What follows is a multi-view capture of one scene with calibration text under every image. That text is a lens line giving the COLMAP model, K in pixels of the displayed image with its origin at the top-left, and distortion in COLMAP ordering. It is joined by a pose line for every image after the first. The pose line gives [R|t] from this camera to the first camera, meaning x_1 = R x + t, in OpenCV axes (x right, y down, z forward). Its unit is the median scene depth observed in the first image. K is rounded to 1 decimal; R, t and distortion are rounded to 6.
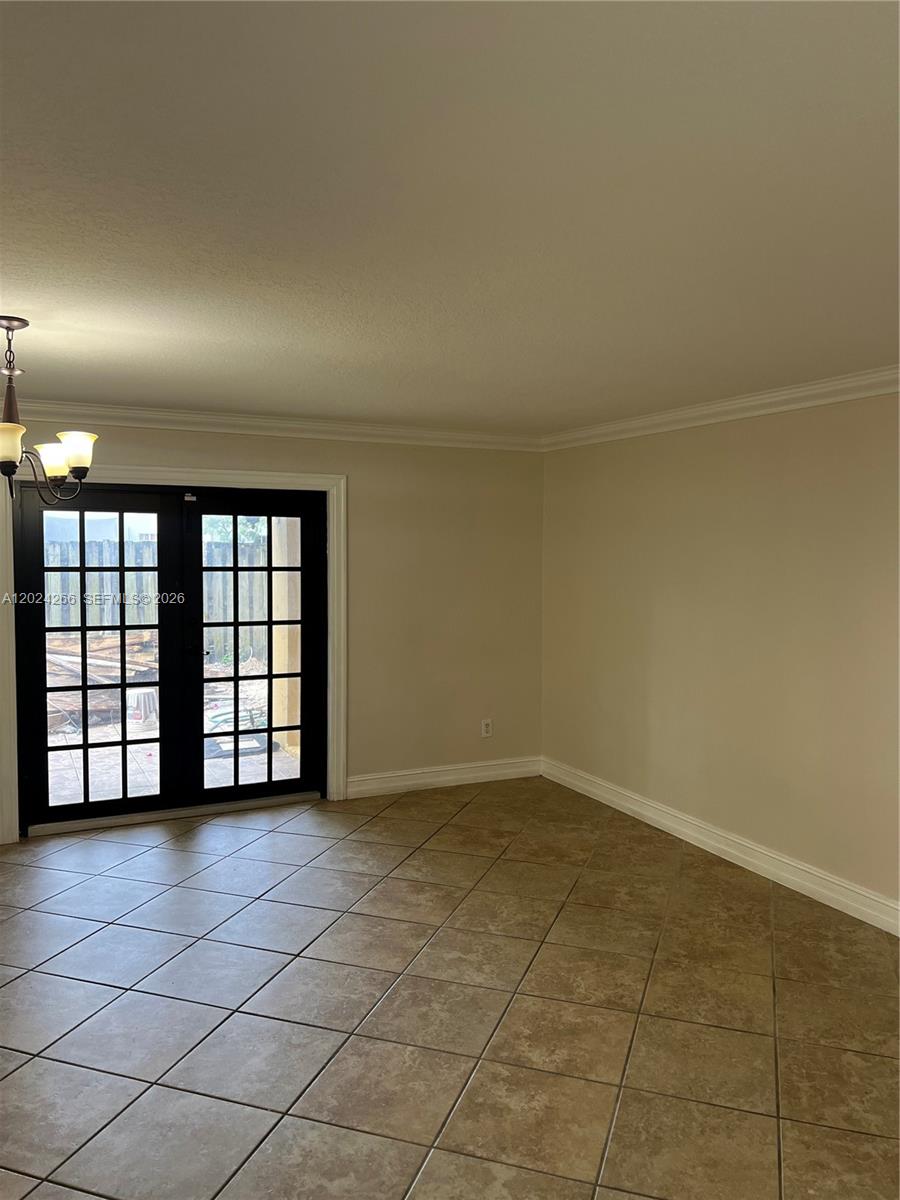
lens RADIAL K [[901.9, 0, 450.0], [0, 901.9, 600.0], [0, 0, 1]] dist [0.079463, -0.082425]
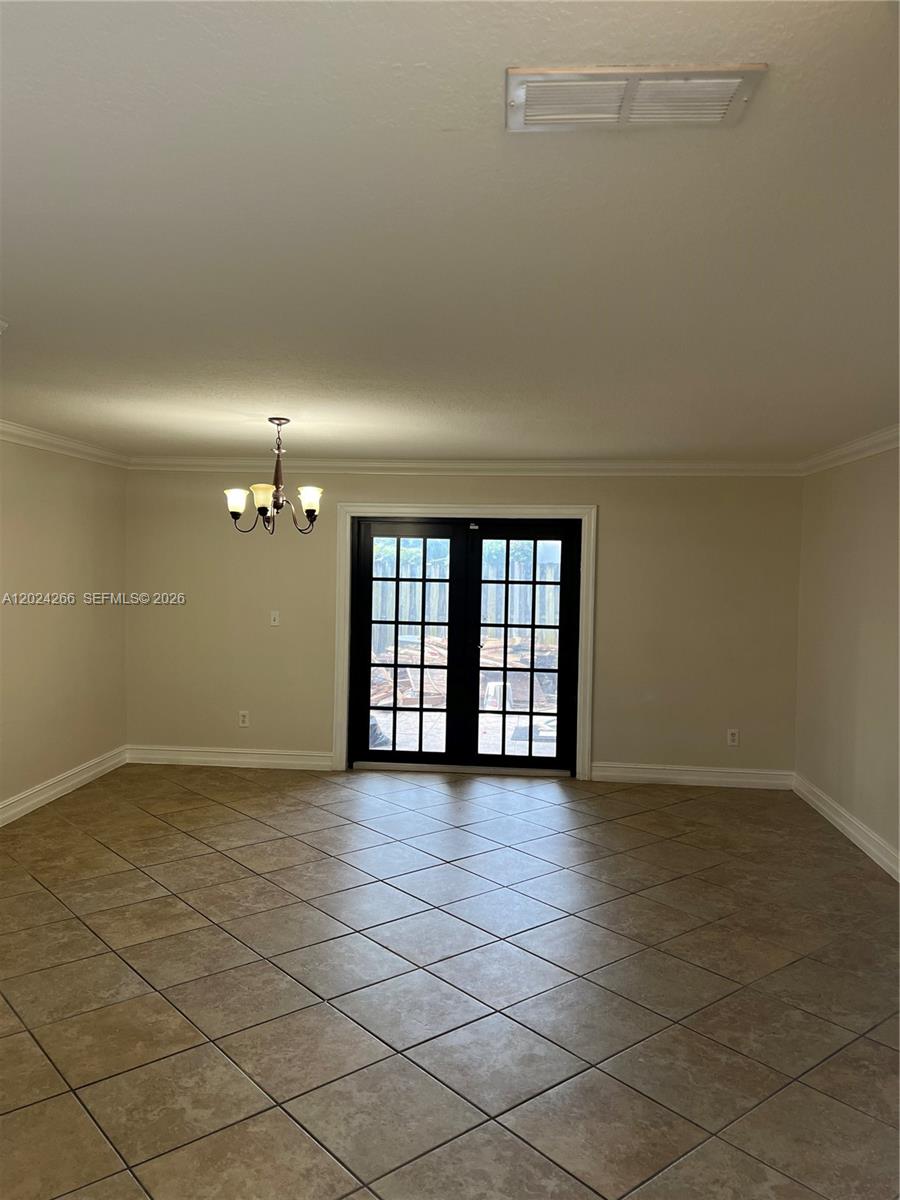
lens RADIAL K [[901.9, 0, 450.0], [0, 901.9, 600.0], [0, 0, 1]] dist [0.079463, -0.082425]
pose [[0.857572, 0.031321, -0.513409, 0.353577], [-0.044233, 0.998937, -0.012943, 0.010909], [0.512458, 0.033809, 0.858046, -0.118165]]
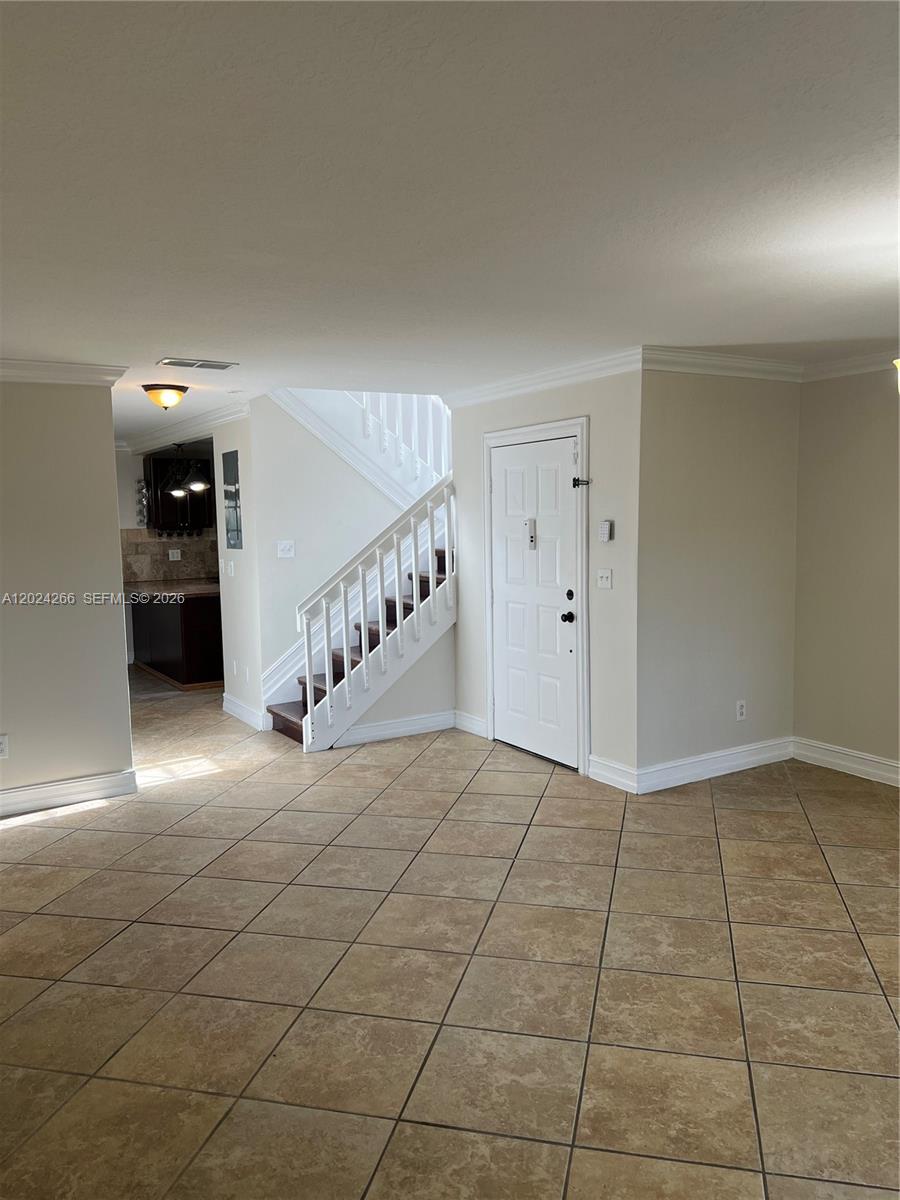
lens RADIAL K [[895.7, 0, 451.4], [0, 895.7, 622.7], [0, 0, 1]] dist [0.068974, -0.076206]
pose [[-0.995852, 0.022053, -0.088272, 0.080230], [0.006251, 0.984471, 0.175435, -0.048450], [0.090770, 0.174156, -0.980526, 1.100392]]
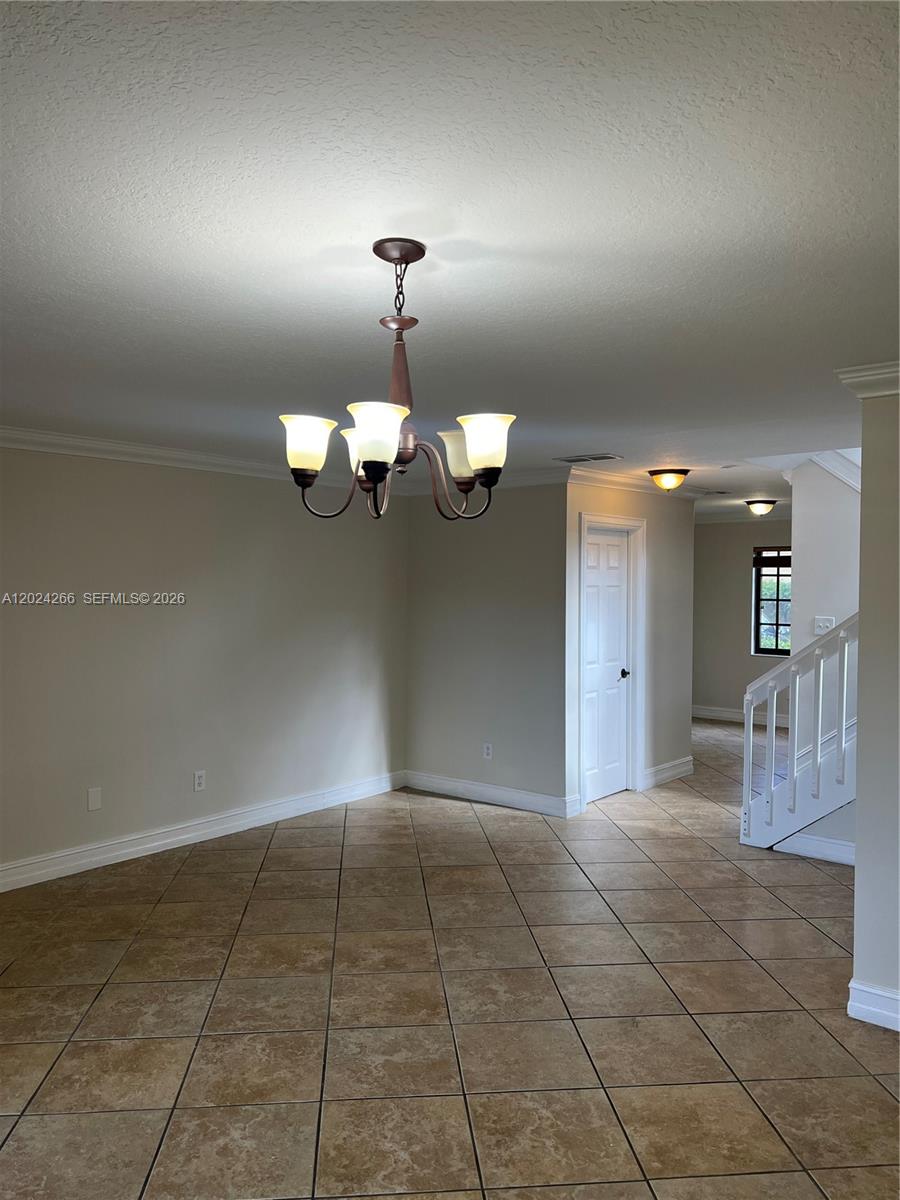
lens RADIAL K [[895.7, 0, 451.4], [0, 895.7, 622.7], [0, 0, 1]] dist [0.068974, -0.076206]
pose [[-0.408875, -0.051637, 0.911128, -0.641816], [0.045120, 0.996033, 0.076697, -0.045119], [-0.911474, 0.072470, -0.404923, 0.728075]]
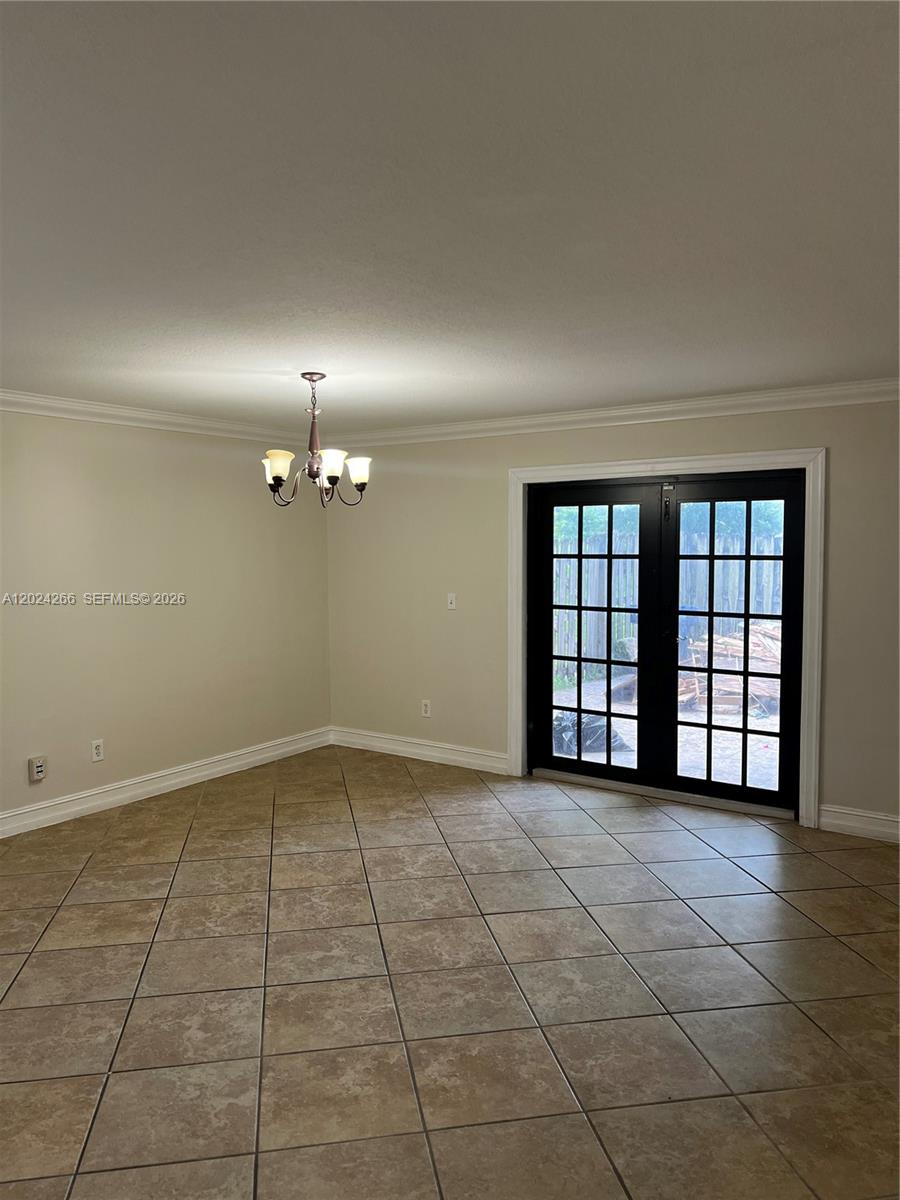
lens RADIAL K [[901.9, 0, 450.0], [0, 901.9, 600.0], [0, 0, 1]] dist [0.079463, -0.082425]
pose [[0.484098, 0.049539, -0.873610, 0.498126], [-0.042769, 0.998542, 0.032924, -0.008889], [0.873968, 0.021425, 0.485511, 0.300398]]
